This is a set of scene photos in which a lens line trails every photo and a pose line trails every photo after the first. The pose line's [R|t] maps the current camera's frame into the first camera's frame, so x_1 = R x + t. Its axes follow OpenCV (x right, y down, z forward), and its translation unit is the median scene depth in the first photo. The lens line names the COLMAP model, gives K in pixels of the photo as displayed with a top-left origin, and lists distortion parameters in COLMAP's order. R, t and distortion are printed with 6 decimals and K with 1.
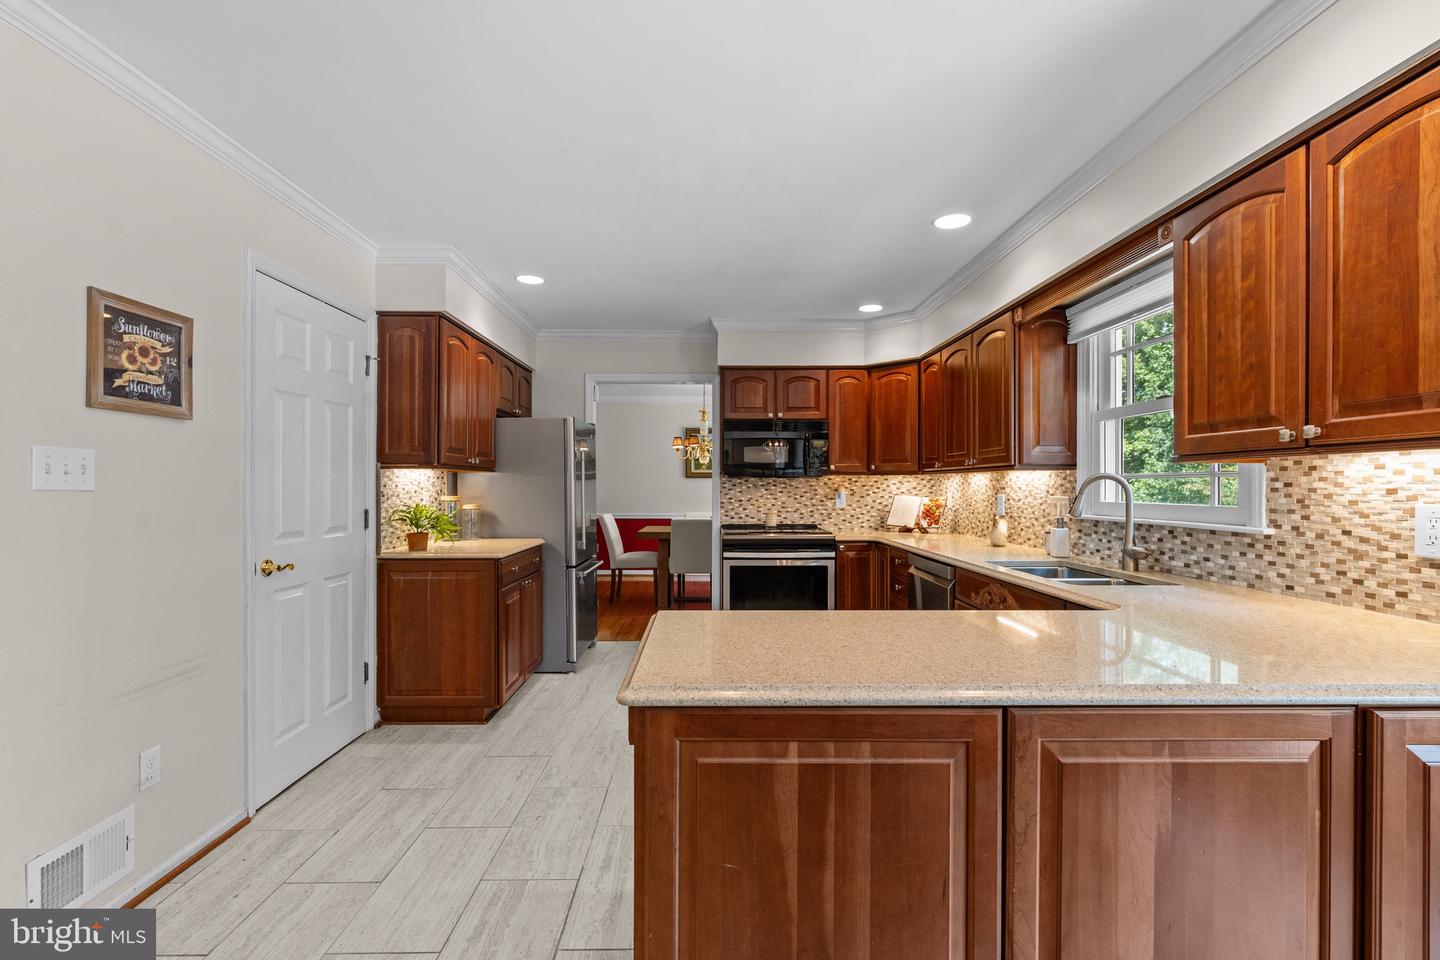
lens RADIAL K [[631.0, 0, 711.2], [0, 631.0, 478.4], [0, 0, 1]] dist [-0.000708, -0.000168]
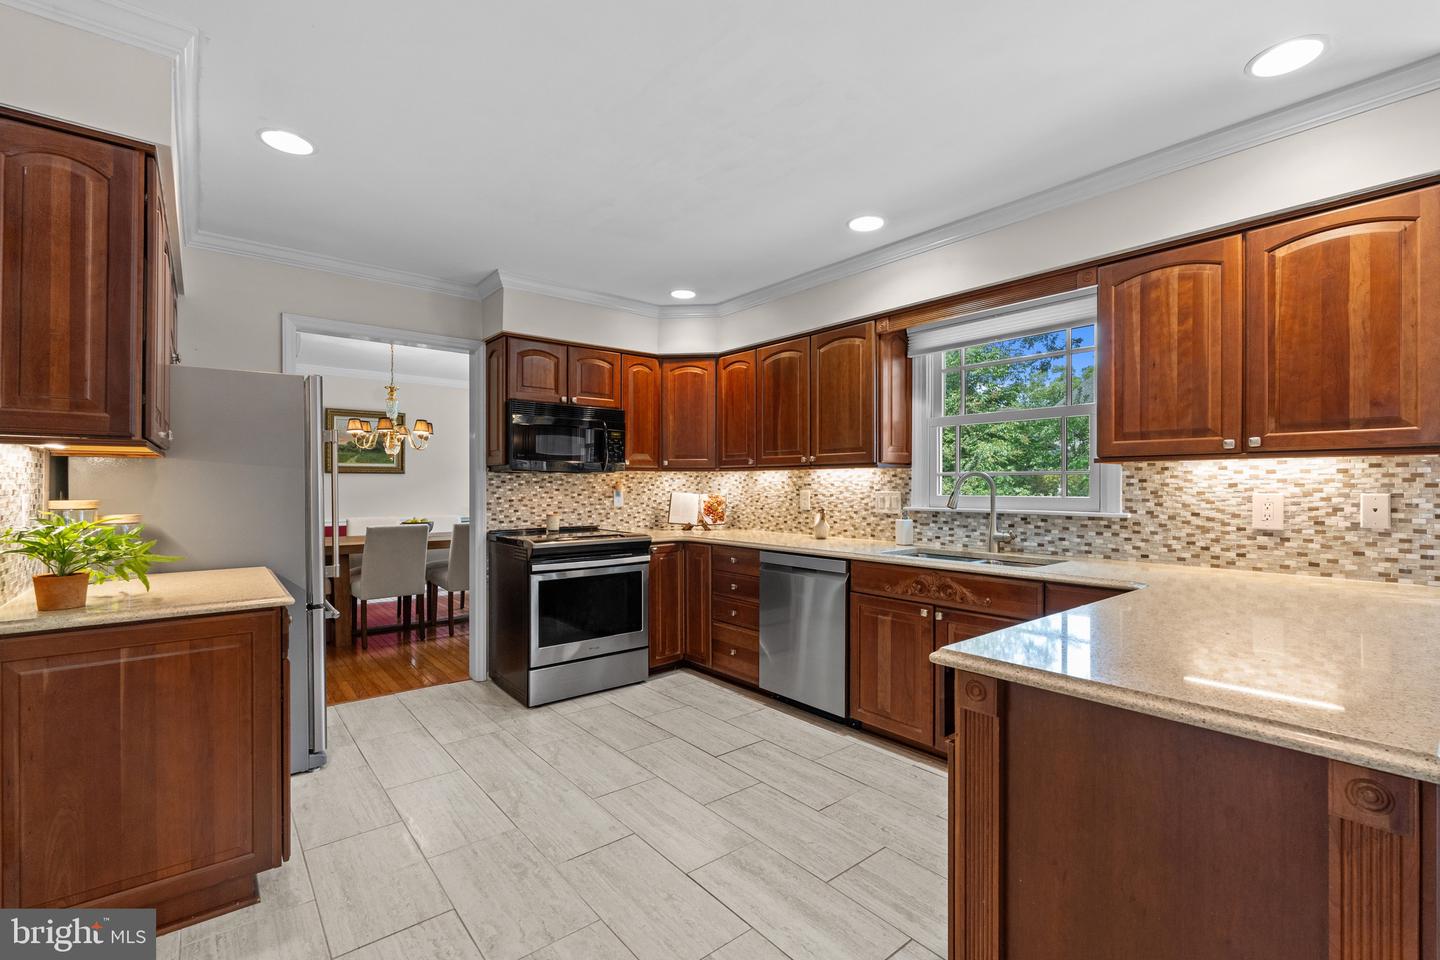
lens RADIAL K [[631.0, 0, 711.2], [0, 631.0, 478.4], [0, 0, 1]] dist [-0.000708, -0.000168]
pose [[0.783613, 0.005552, 0.621224, -0.623657], [-0.007298, 0.999973, 0.000269, 0.011025], [-0.621206, -0.004745, 0.783633, 0.486151]]
